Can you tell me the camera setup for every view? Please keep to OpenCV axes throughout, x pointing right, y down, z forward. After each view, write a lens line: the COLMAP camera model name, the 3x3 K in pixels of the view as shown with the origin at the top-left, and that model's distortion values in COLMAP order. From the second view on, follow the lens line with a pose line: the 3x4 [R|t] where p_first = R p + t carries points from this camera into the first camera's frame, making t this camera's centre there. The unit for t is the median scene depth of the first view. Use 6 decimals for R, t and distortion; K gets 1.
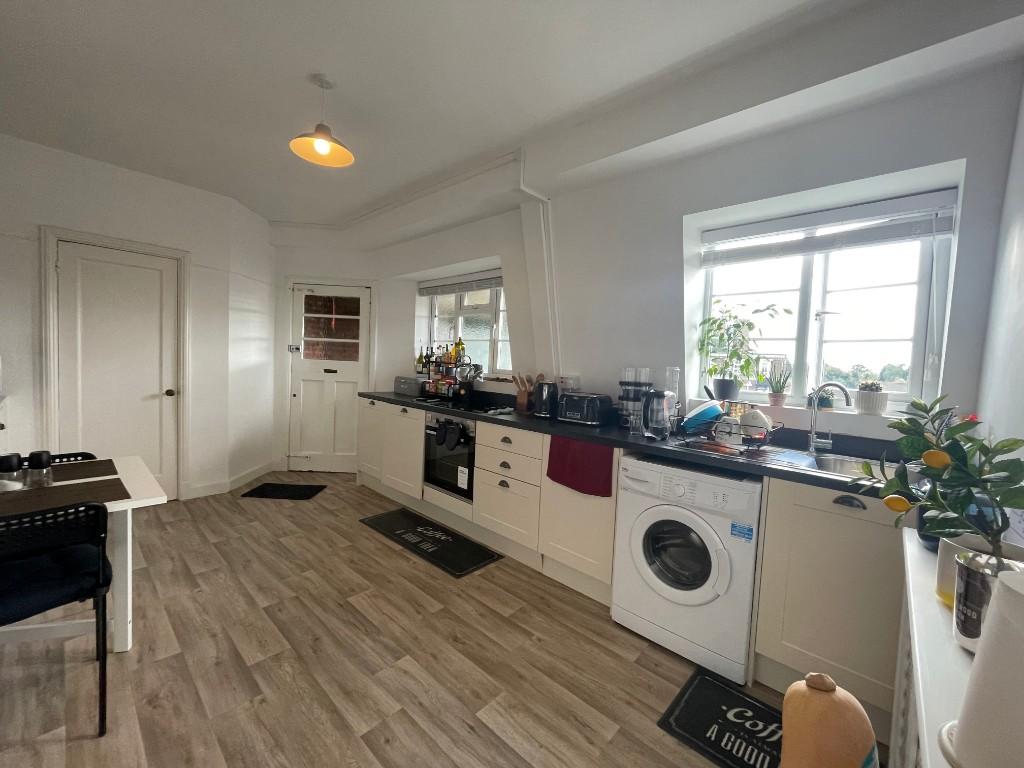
lens RADIAL K [[411.5, 0, 512.0], [0, 411.5, 384.0], [0, 0, 1]] dist [0.001626, 0.000035]
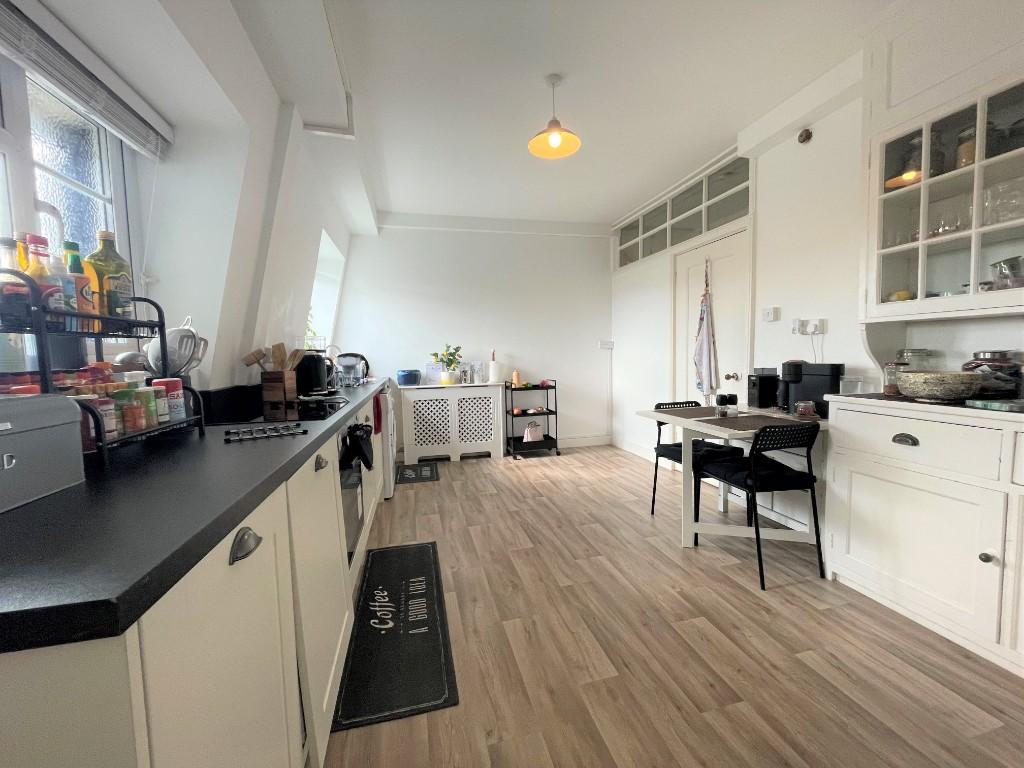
lens RADIAL K [[411.5, 0, 512.0], [0, 411.5, 384.0], [0, 0, 1]] dist [0.001626, 0.000035]
pose [[-0.834874, -0.065328, 0.546551, -0.840813], [0.018179, 0.989118, 0.145996, -0.071334], [-0.550141, 0.131824, -0.824601, 1.707677]]
